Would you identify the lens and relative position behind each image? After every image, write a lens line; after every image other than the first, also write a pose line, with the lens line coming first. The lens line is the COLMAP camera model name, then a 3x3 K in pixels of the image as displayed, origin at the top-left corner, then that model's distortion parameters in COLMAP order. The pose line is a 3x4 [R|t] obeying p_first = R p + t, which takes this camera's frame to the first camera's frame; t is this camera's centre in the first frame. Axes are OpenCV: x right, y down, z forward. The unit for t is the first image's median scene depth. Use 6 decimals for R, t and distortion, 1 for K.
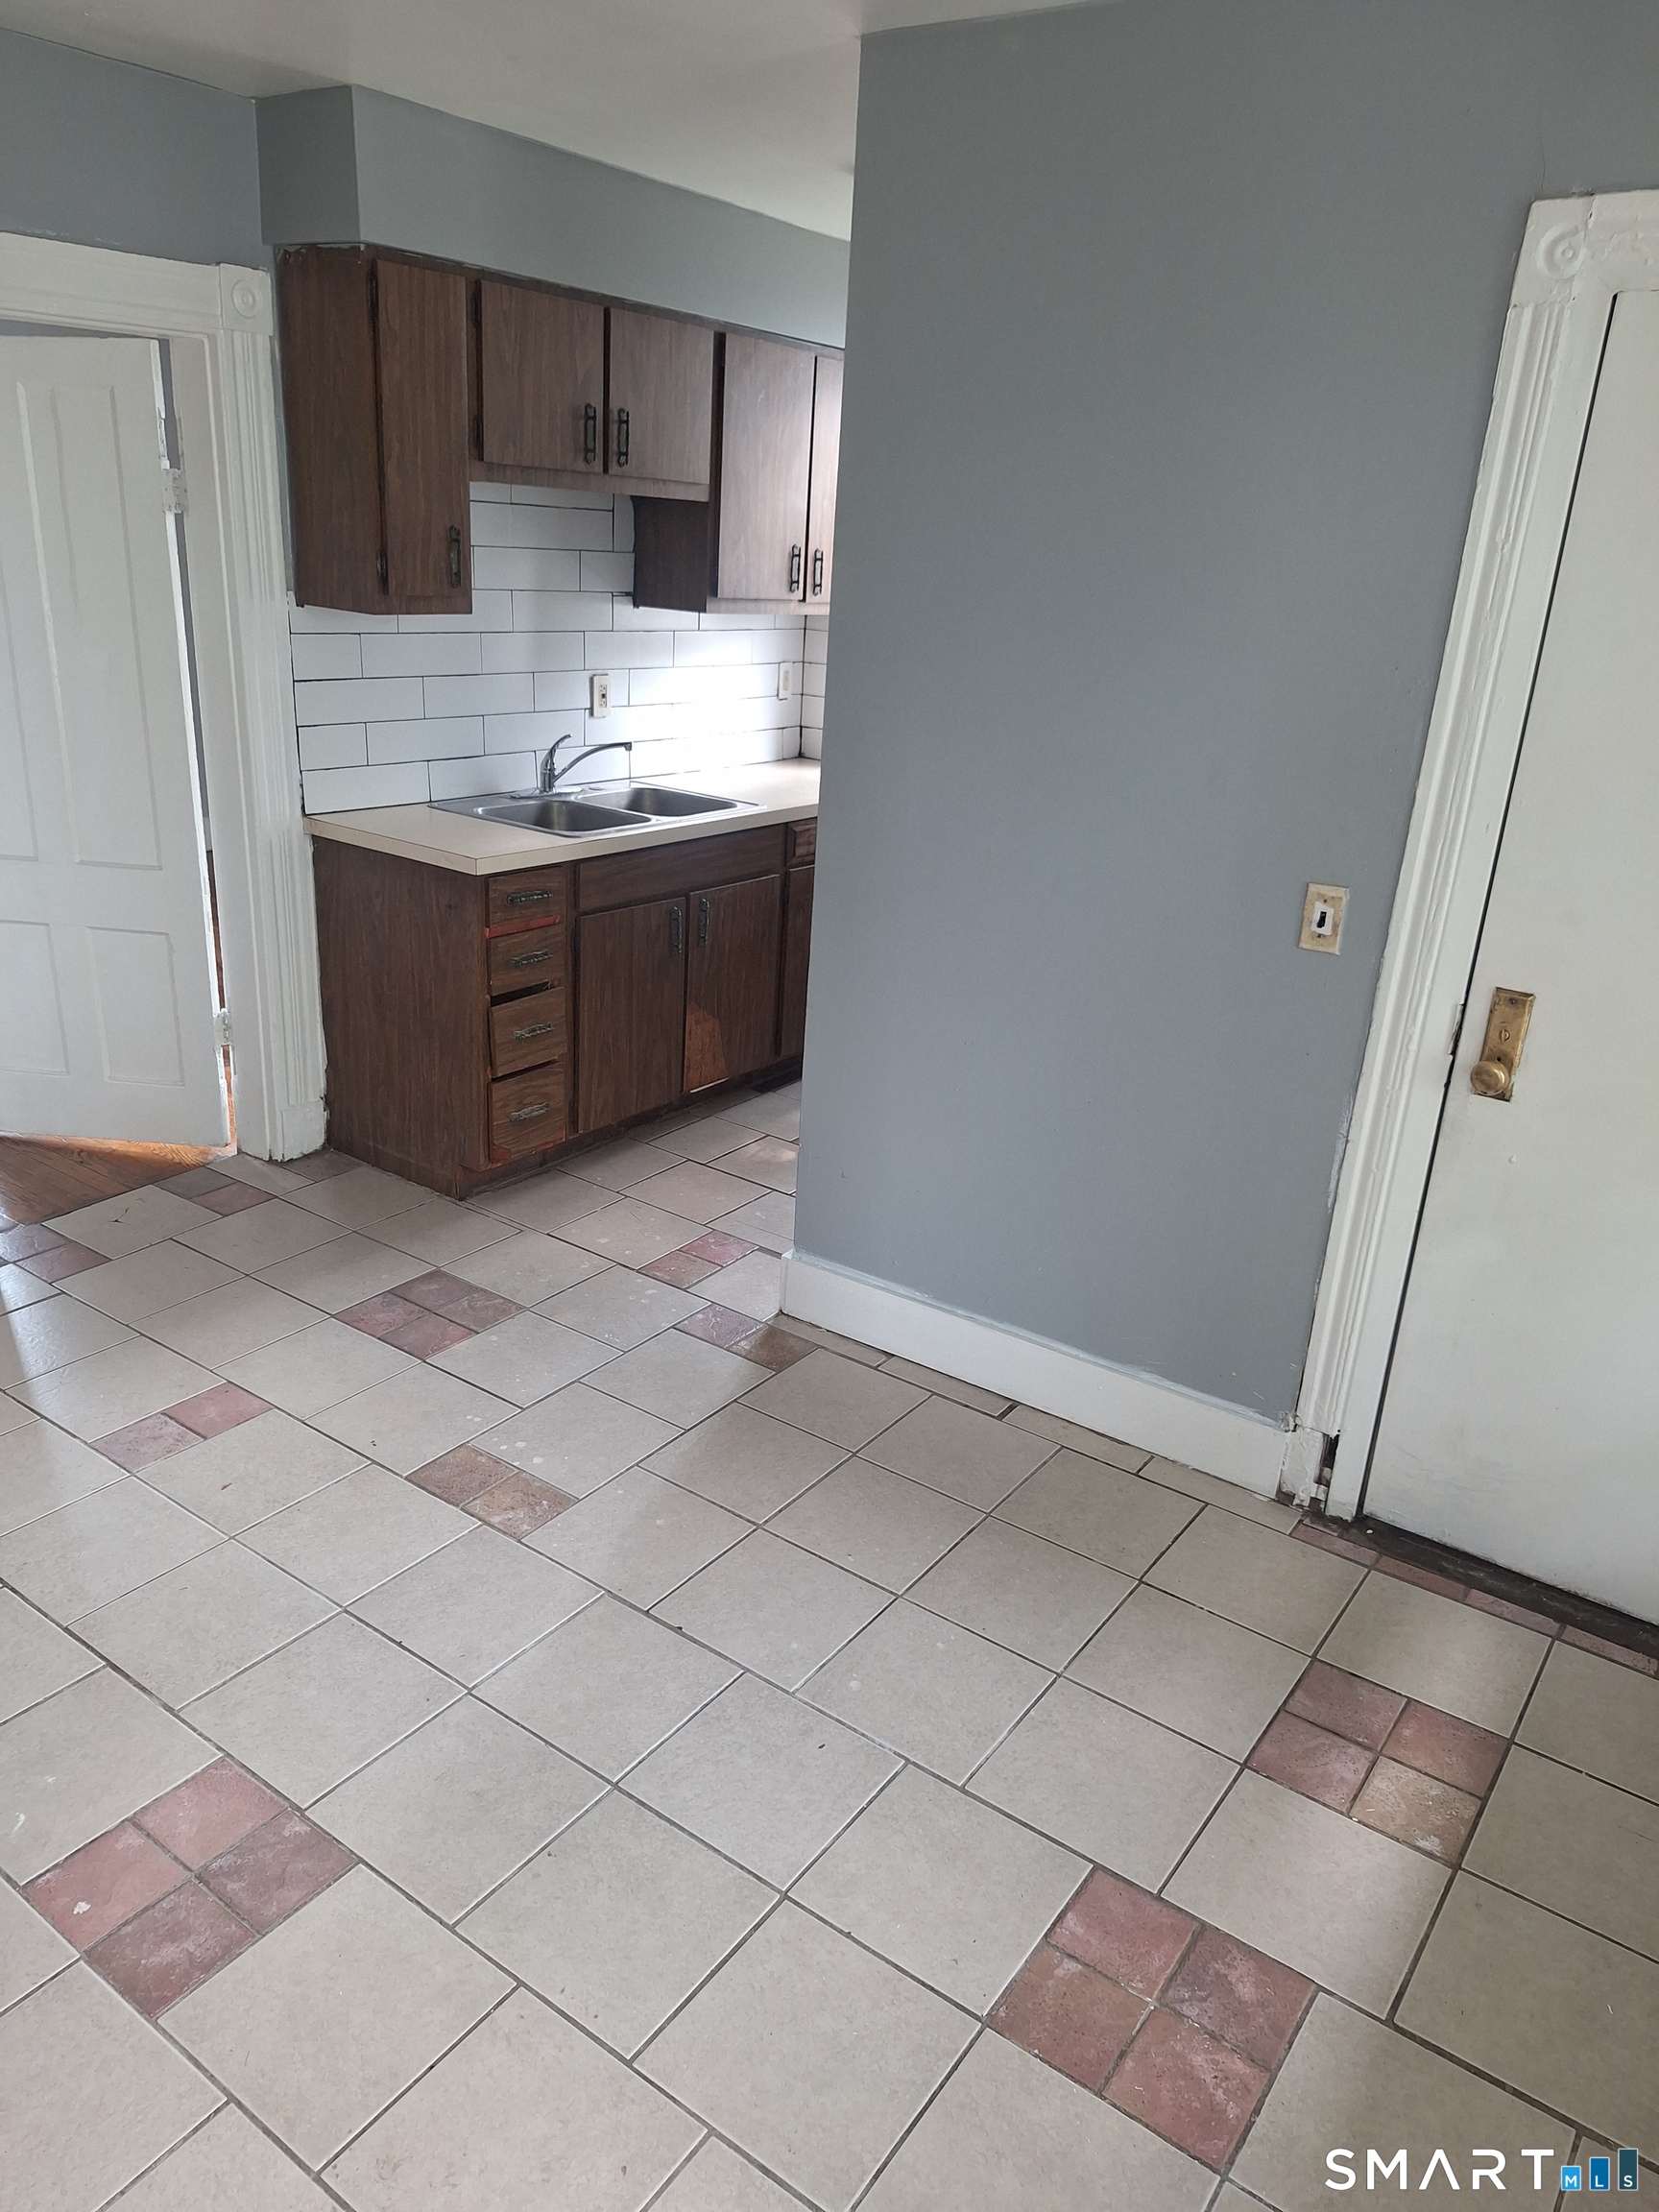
lens RADIAL K [[1514.6, 0, 799.6], [0, 1514.6, 1107.6], [0, 0, 1]] dist [0.115923, -0.184639]
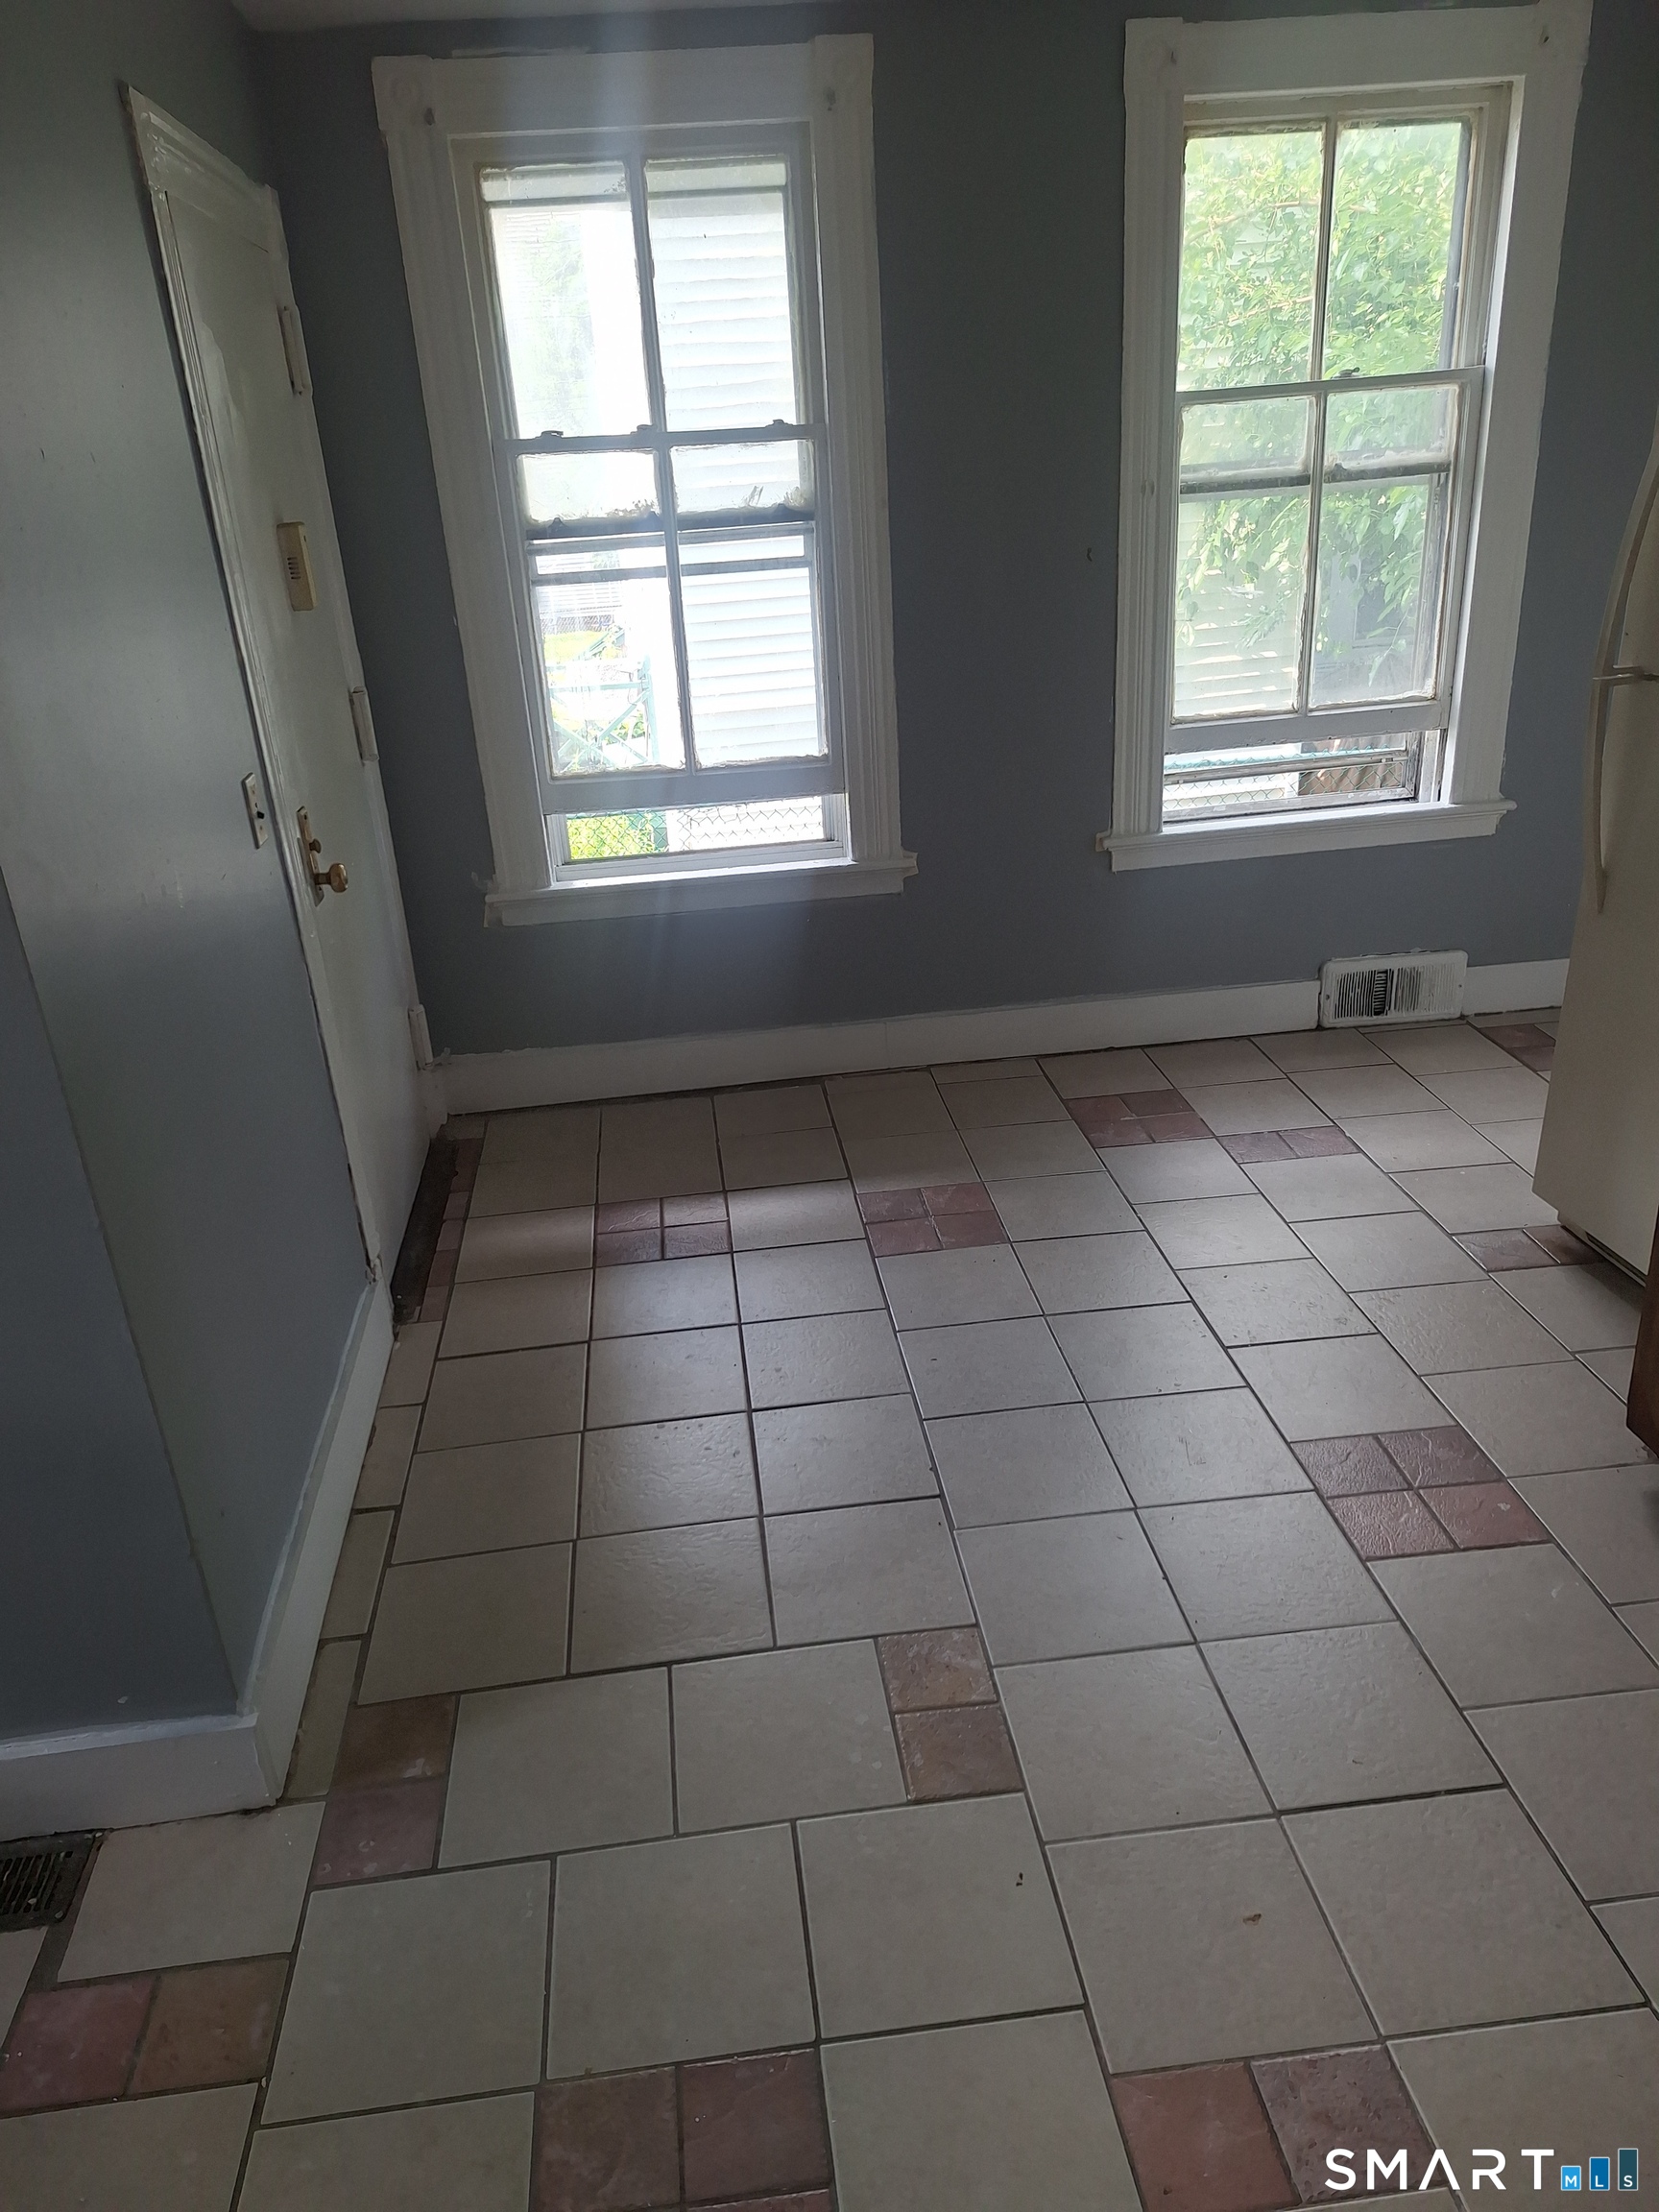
lens RADIAL K [[1514.6, 0, 799.6], [0, 1514.6, 1107.6], [0, 0, 1]] dist [0.115923, -0.184639]
pose [[-0.672986, -0.292923, 0.679180, -0.584801], [0.282069, 0.747210, 0.601760, -0.448827], [-0.683759, 0.596551, -0.420238, 1.201618]]
